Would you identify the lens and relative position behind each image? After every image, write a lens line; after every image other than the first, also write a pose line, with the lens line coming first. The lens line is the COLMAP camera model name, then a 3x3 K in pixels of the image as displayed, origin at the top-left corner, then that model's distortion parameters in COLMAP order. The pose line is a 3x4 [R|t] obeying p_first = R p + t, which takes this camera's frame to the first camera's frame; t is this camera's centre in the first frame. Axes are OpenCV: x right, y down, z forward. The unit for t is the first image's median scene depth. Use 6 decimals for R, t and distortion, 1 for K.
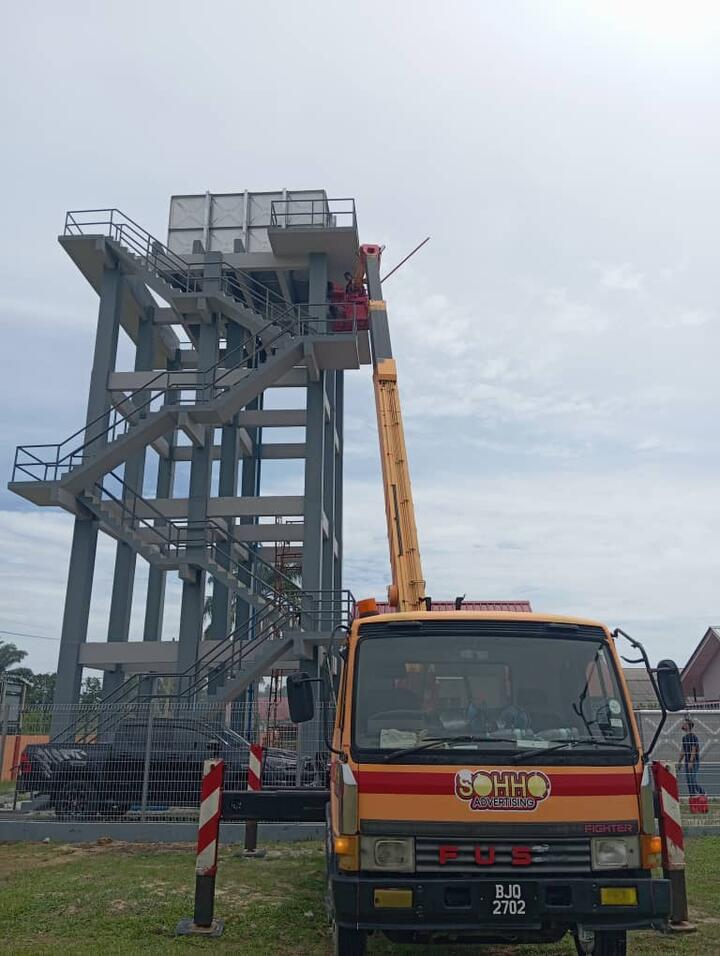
lens RADIAL K [[764.6, 0, 360.0], [0, 764.6, 478.0], [0, 0, 1]] dist [0.009316, 0.005816]
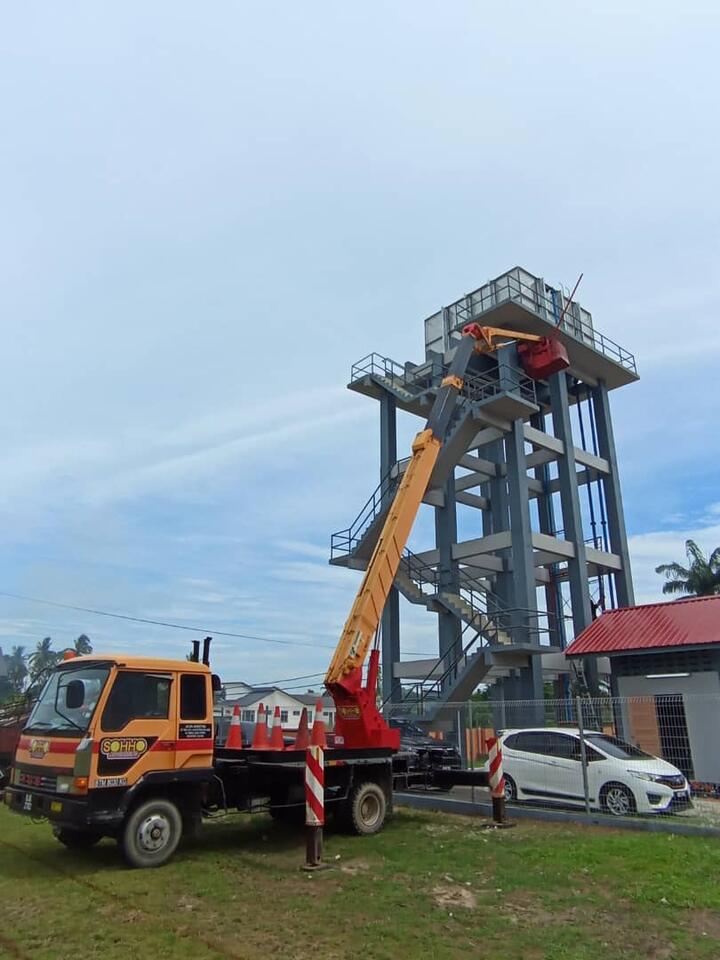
lens RADIAL K [[675.3, 0, 374.6], [0, 675.3, 468.3], [0, 0, 1]] dist [-0.073326, 0.096068]
pose [[0.714493, -0.240974, -0.656834, 0.456876], [0.205801, 0.969667, -0.131877, 0.022104], [0.668689, -0.040952, 0.742413, 0.067523]]
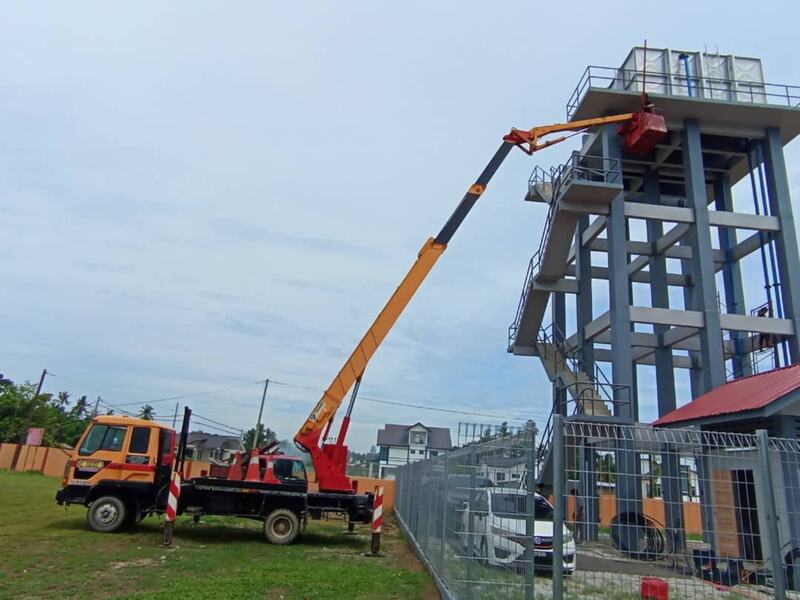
lens RADIAL K [[562.8, 0, 400.0], [0, 562.8, 300.0], [0, 0, 1]] dist [-0.073326, 0.096068]
pose [[0.152696, -0.278189, -0.948312, 0.683437], [0.227983, 0.943598, -0.240097, 0.135758], [0.961617, -0.179537, 0.207506, 0.431744]]
